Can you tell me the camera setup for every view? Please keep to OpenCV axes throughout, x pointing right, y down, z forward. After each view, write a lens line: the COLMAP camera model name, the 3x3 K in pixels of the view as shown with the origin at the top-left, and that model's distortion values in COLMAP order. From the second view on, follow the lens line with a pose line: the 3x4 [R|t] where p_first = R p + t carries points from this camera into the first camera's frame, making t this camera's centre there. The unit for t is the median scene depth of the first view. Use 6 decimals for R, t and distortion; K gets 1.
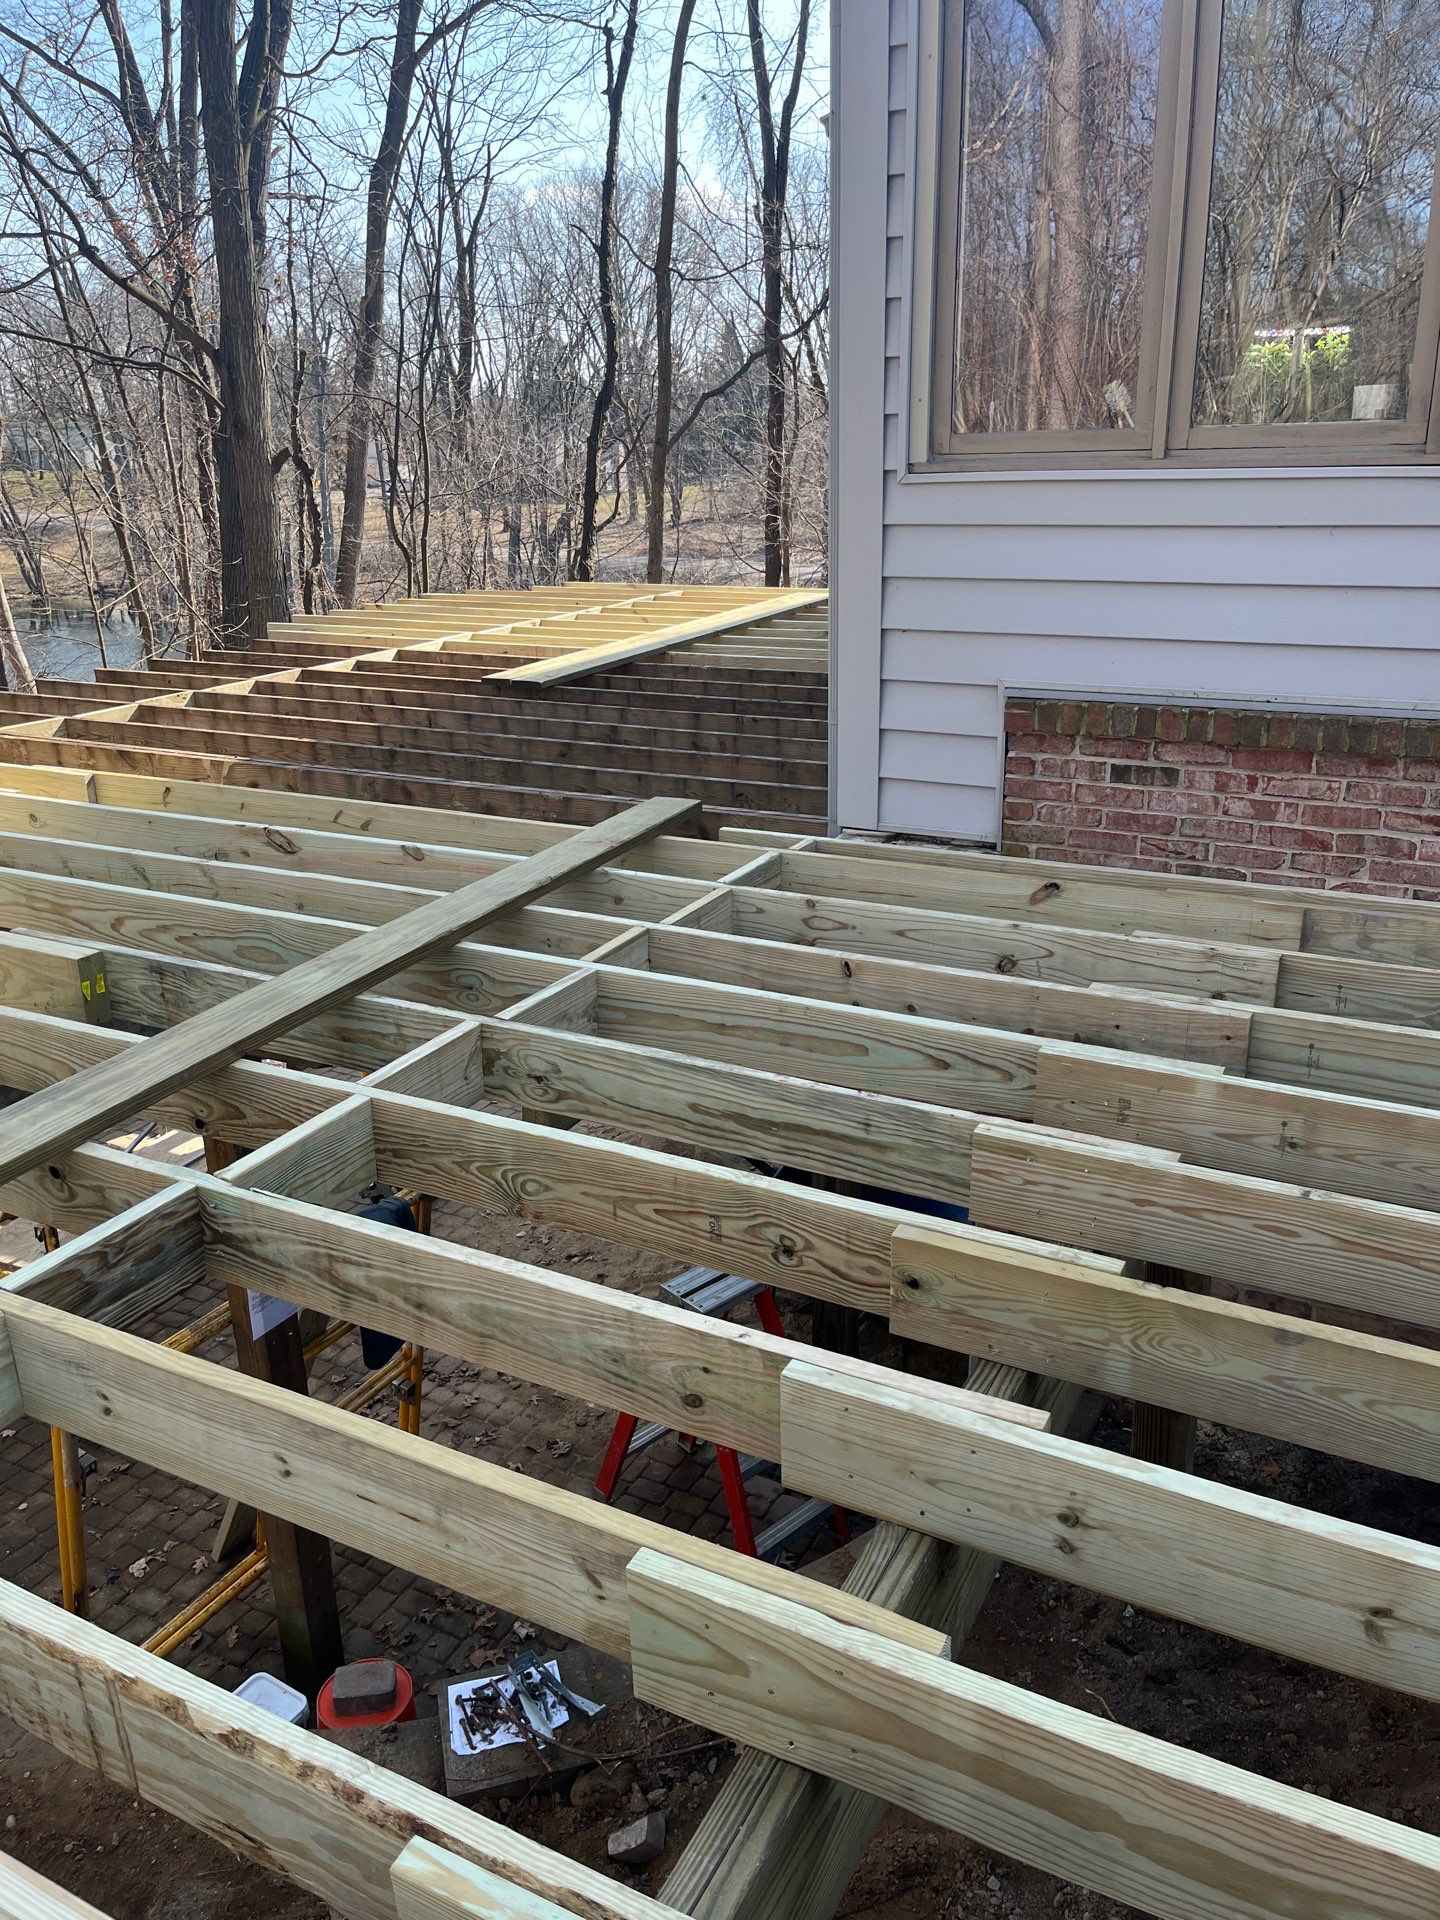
lens RADIAL K [[1464.0, 0, 720.1], [0, 1464.0, 962.3], [0, 0, 1]] dist [0.062728, -0.079682]
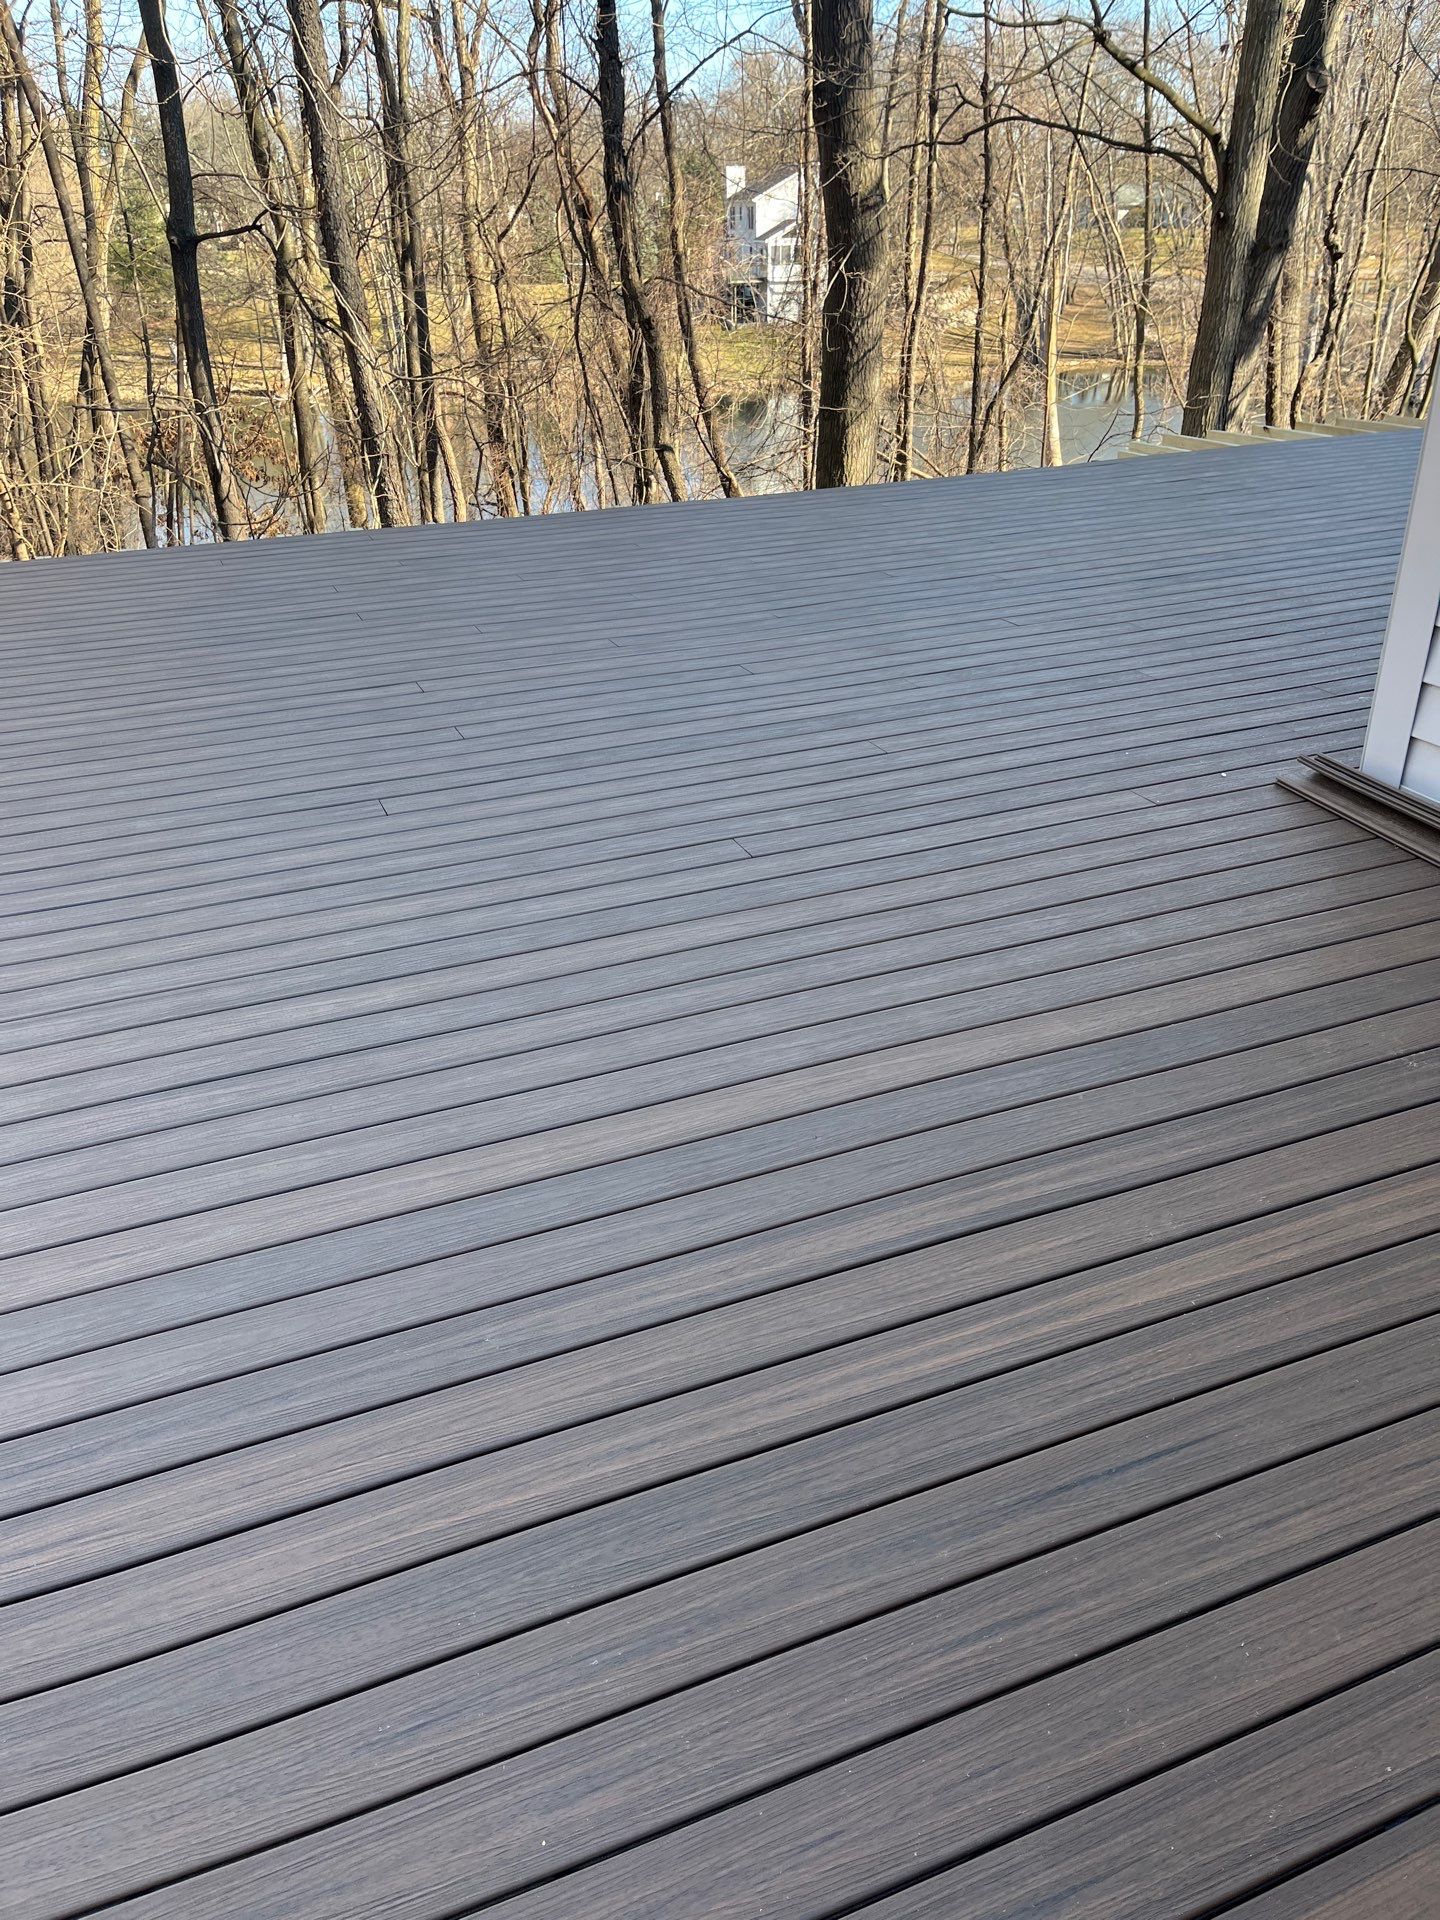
lens RADIAL K [[1463.8, 0, 707.5], [0, 1463.8, 967.4], [0, 0, 1]] dist [0.051552, -0.058528]
pose [[0.772601, 0.295818, -0.561764, 0.334529], [-0.211792, 0.954221, 0.211201, -0.097221], [0.598524, -0.044197, 0.799884, 0.034849]]
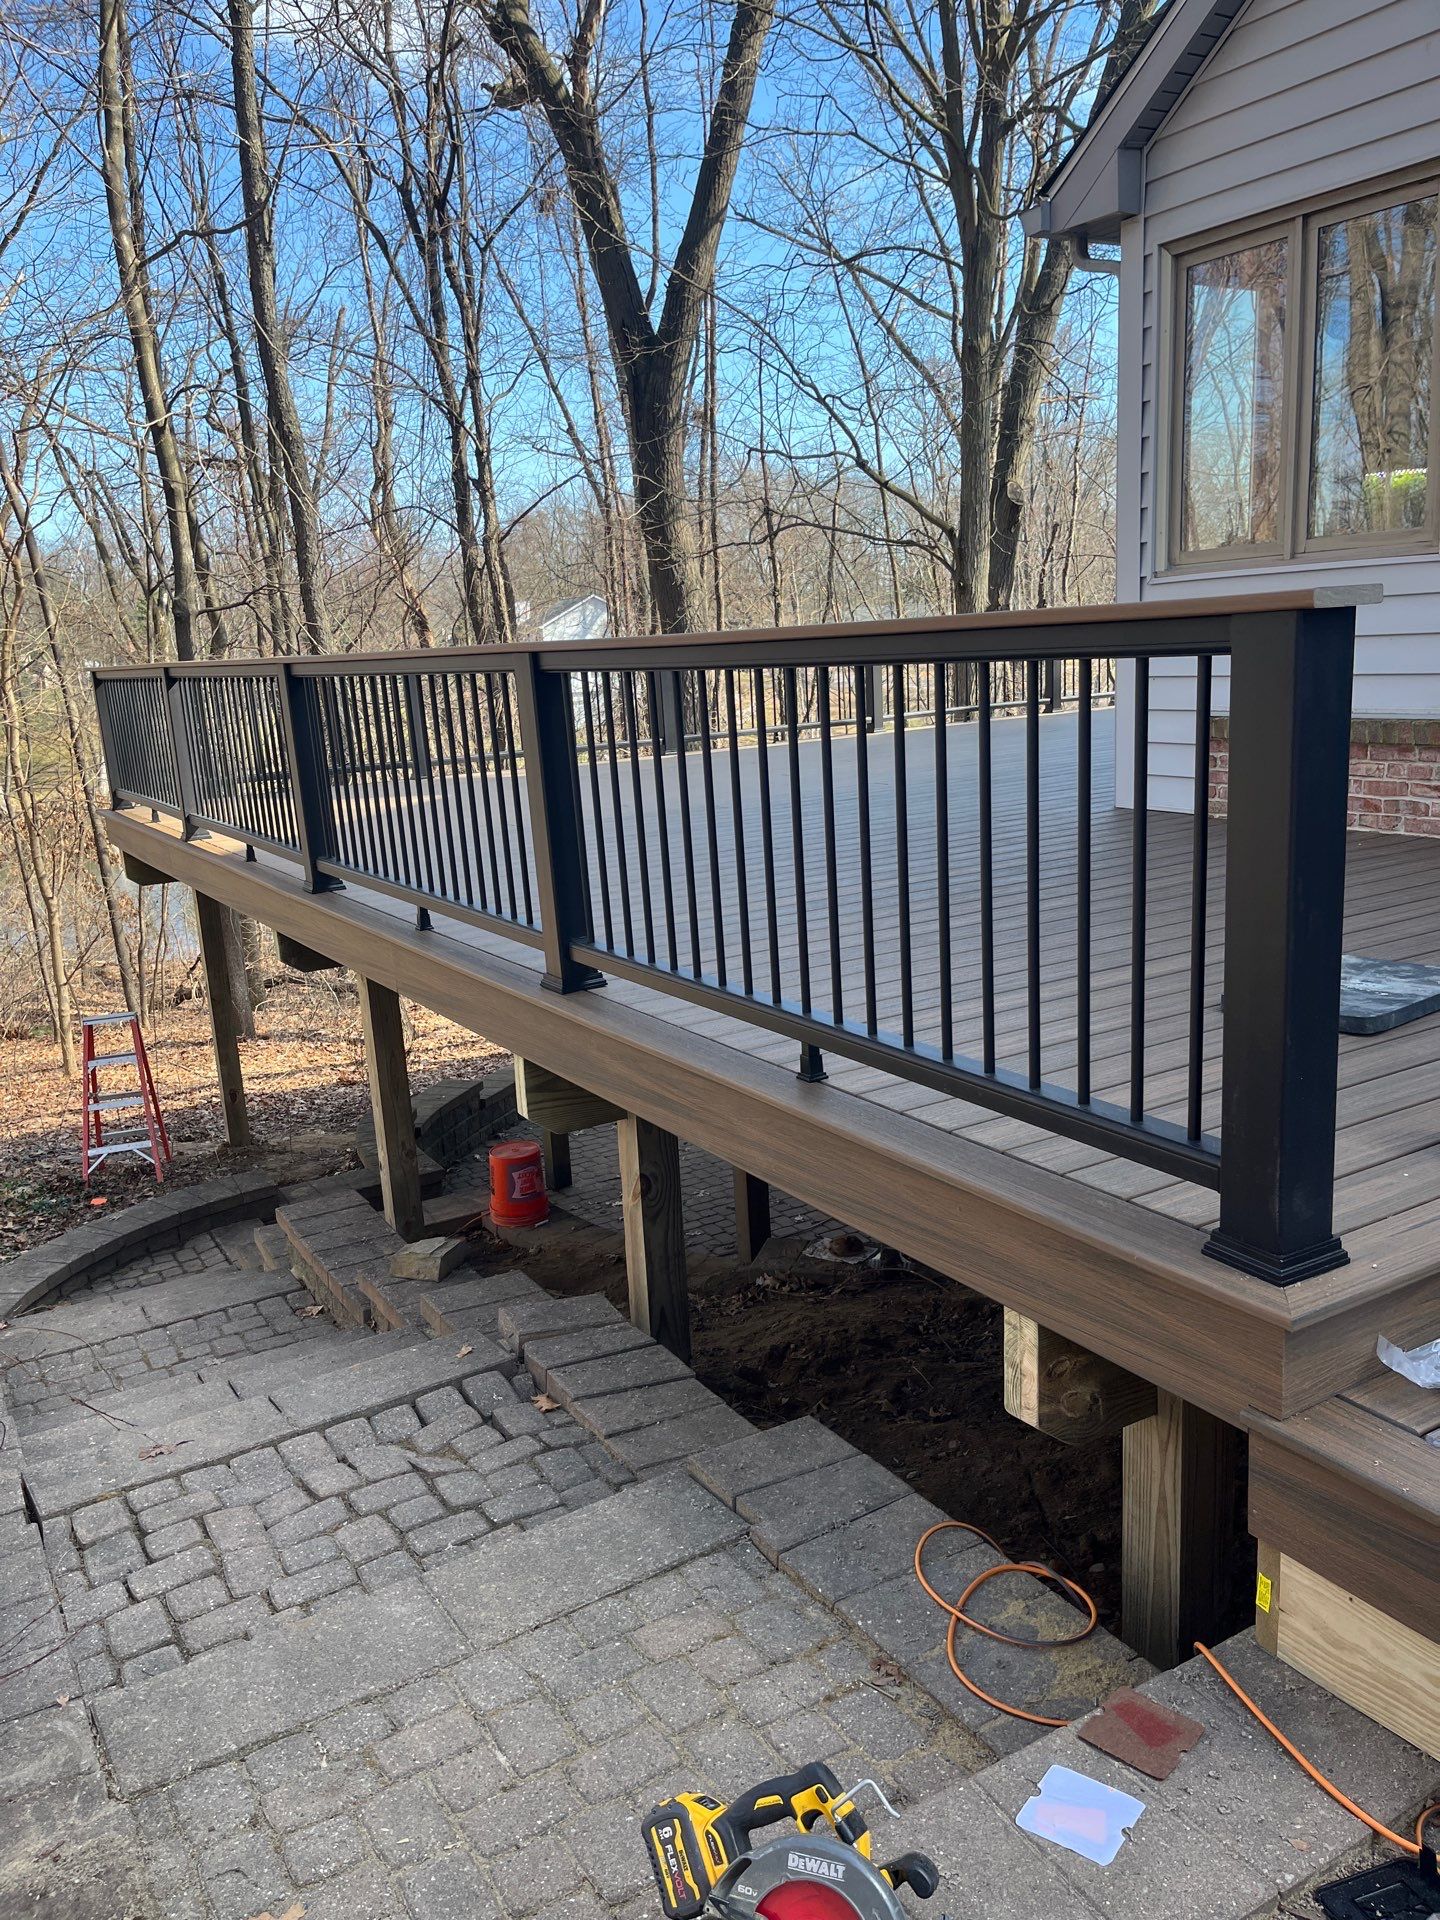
lens RADIAL K [[1464.0, 0, 709.5], [0, 1464.0, 987.1], [0, 0, 1]] dist [0.062728, -0.079682]
pose [[0.856488, 0.096131, -0.507137, 0.550994], [-0.139259, 0.989107, -0.047699, 0.239599], [0.497027, 0.111477, 0.860545, -0.540627]]
